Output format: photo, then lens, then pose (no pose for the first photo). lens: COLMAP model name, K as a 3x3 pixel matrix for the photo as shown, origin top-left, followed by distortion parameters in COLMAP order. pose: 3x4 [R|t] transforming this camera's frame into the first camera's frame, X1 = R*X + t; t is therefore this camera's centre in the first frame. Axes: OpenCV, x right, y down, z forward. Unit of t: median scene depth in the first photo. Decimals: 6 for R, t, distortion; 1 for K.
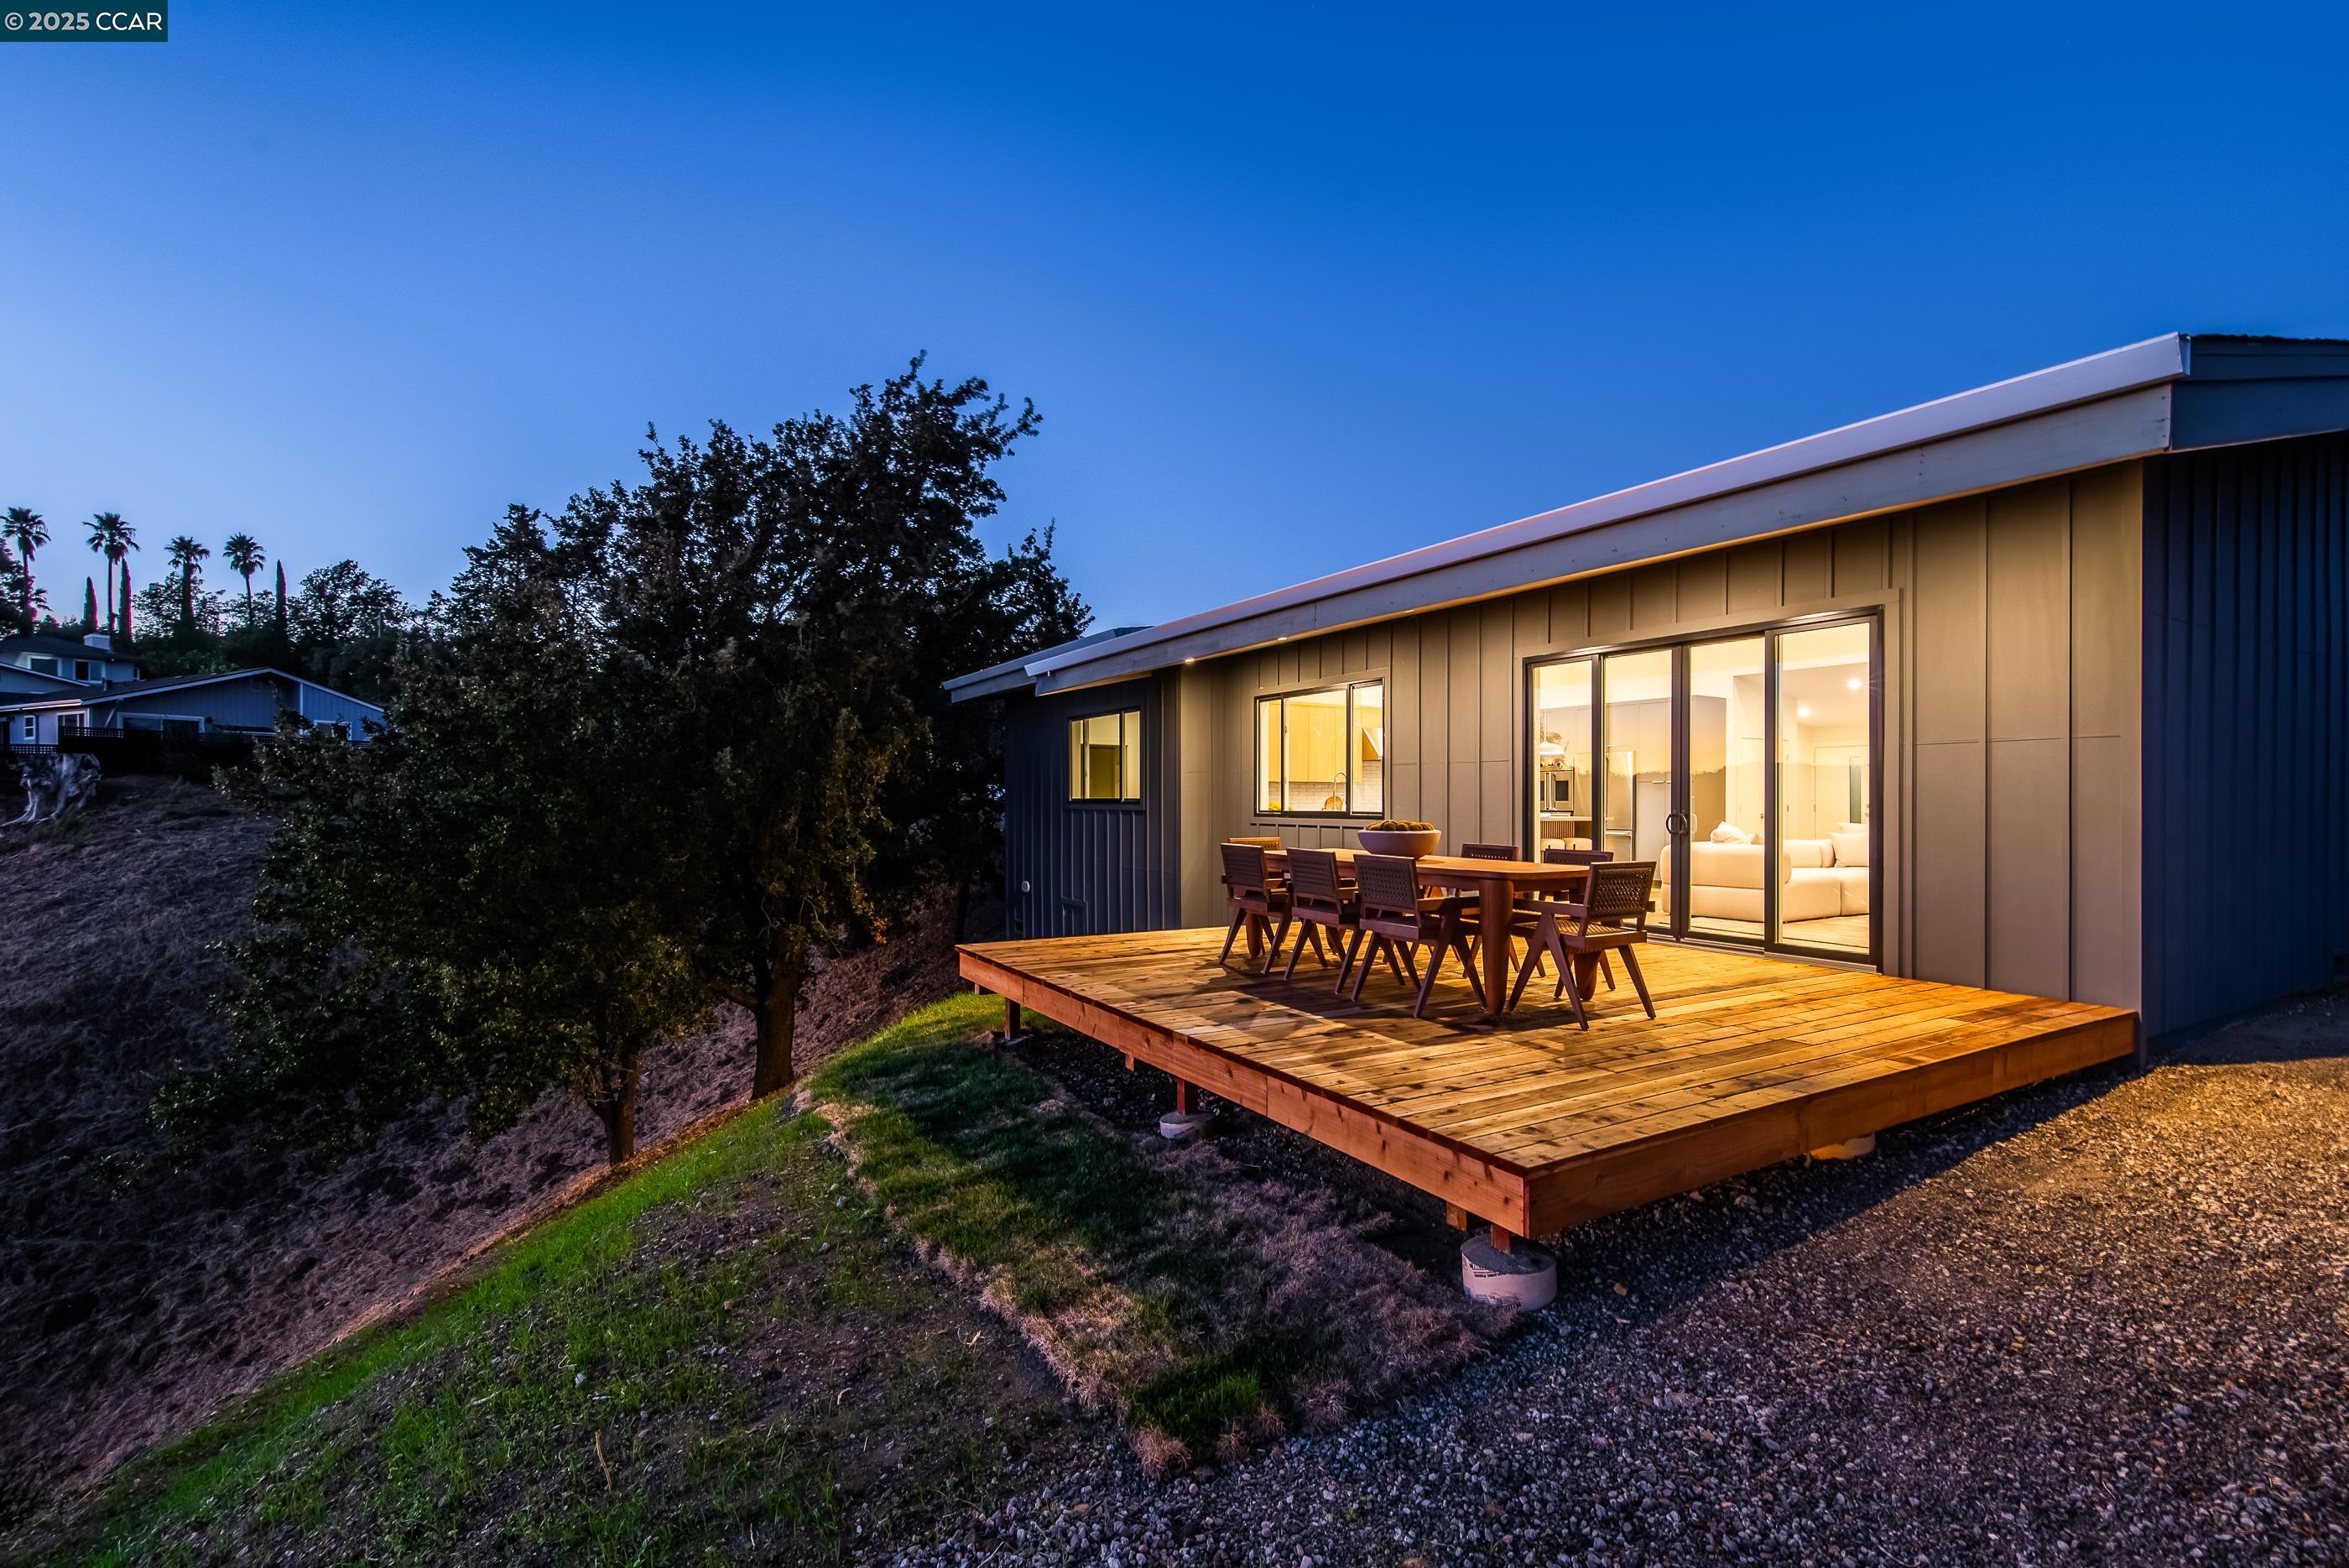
lens RADIAL K [[1042.9, 0, 1185.4], [0, 1042.9, 809.7], [0, 0, 1]] dist [-0.003928, -0.001292]
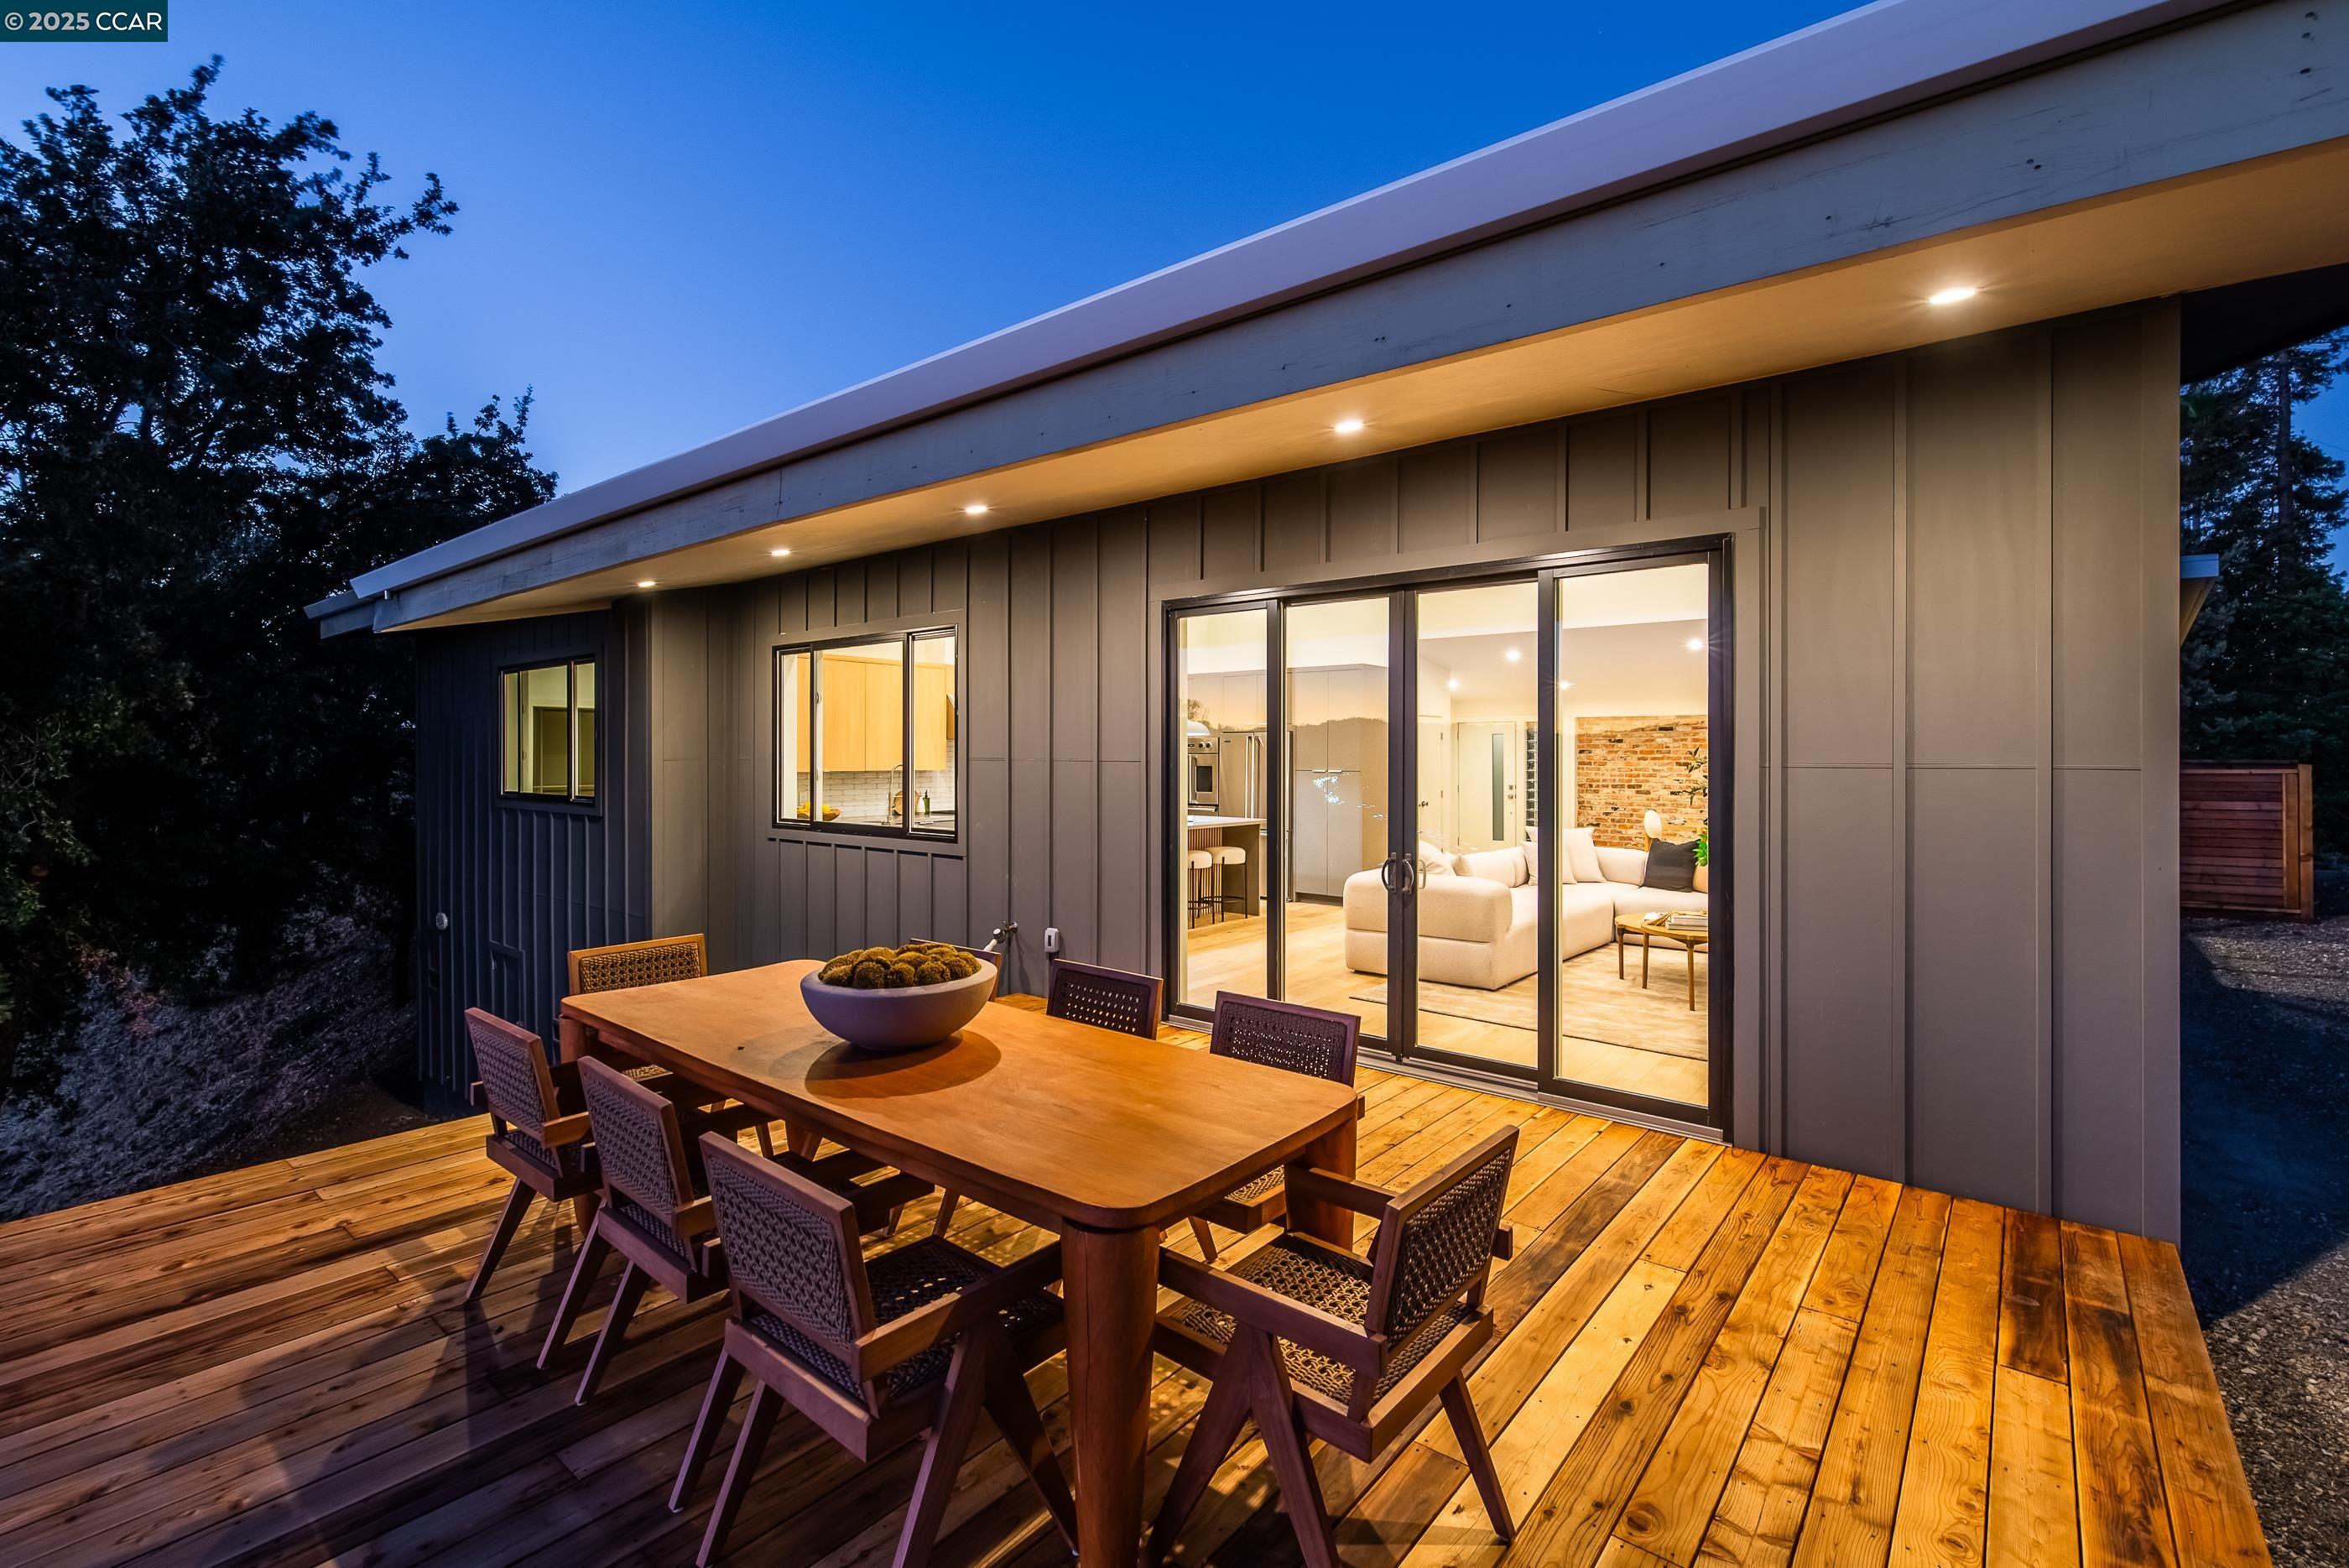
lens RADIAL K [[1042.9, 0, 1184.4], [0, 1042.9, 766.6], [0, 0, 1]] dist [-0.003928, -0.001292]
pose [[0.941308, -0.003124, 0.337535, 0.088693], [0.001453, 0.999985, 0.005202, -0.034982], [-0.337546, -0.004406, 0.941299, 0.288013]]
